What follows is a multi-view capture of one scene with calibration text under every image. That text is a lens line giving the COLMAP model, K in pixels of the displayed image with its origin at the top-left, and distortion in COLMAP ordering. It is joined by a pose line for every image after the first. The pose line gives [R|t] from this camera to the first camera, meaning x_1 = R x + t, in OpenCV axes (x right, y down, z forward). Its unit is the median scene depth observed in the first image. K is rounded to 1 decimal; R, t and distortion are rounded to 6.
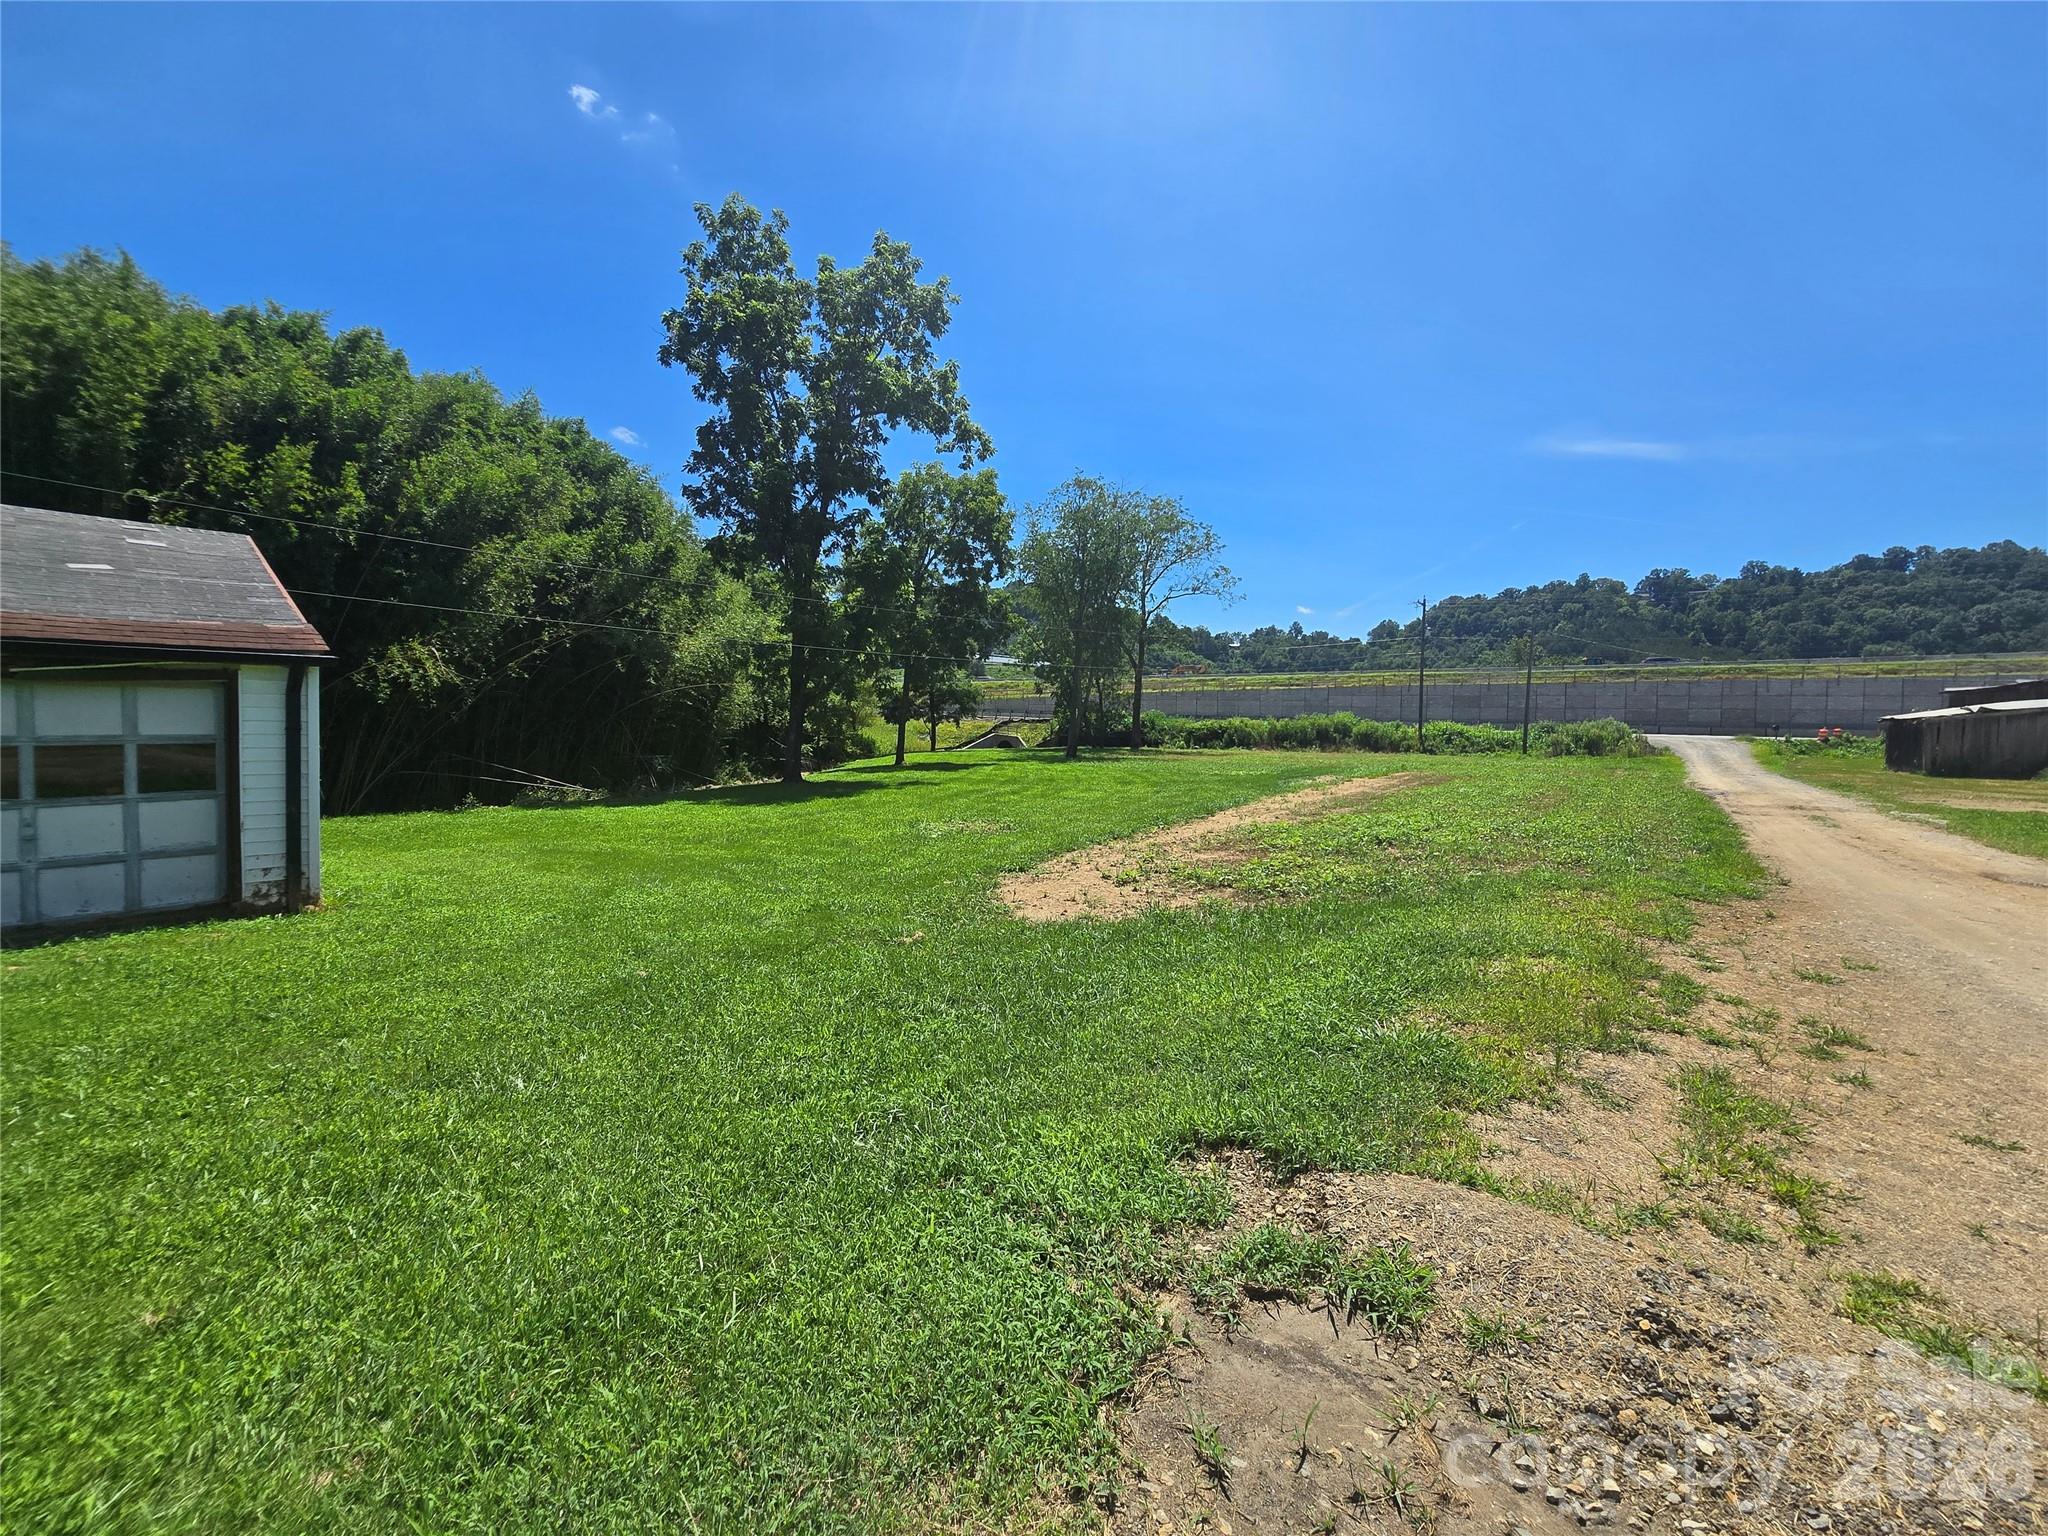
lens RADIAL K [[843.2, 0, 1023.0], [0, 843.2, 748.7], [0, 0, 1]] dist [-0.010772, 0.004704]
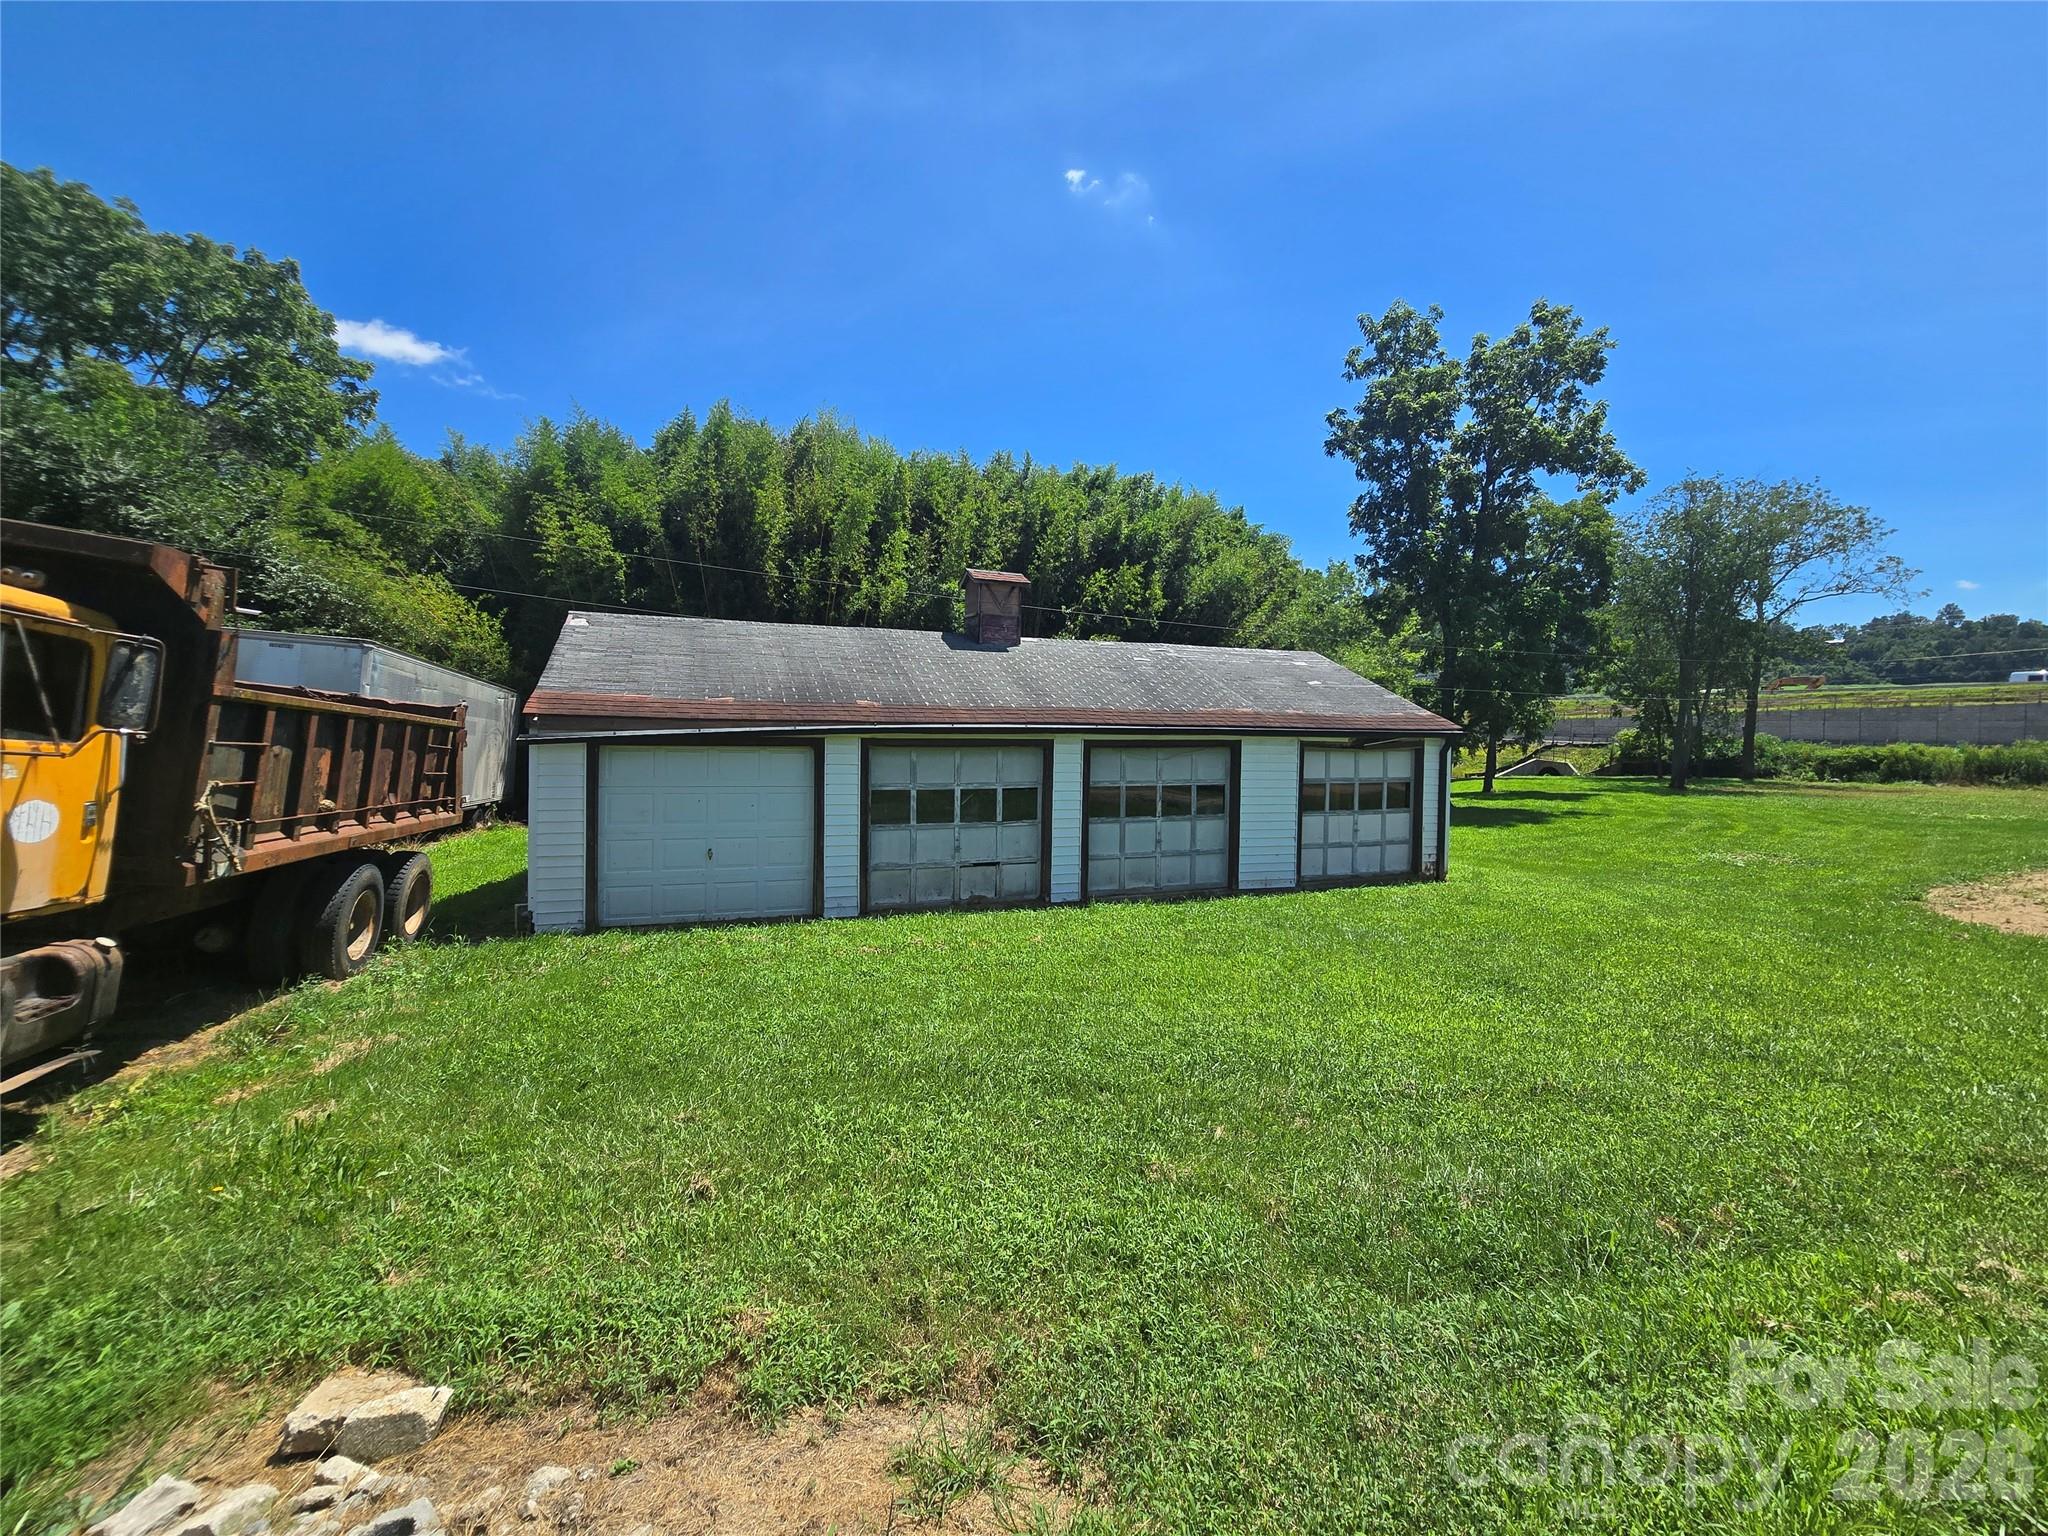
lens RADIAL K [[843.2, 0, 1023.0], [0, 843.2, 748.7], [0, 0, 1]] dist [-0.010772, 0.004704]
pose [[0.868458, 0.008182, -0.495696, -0.080970], [-0.019024, 0.999677, -0.016828, -0.003344], [0.495398, 0.024044, 0.868333, -0.099197]]
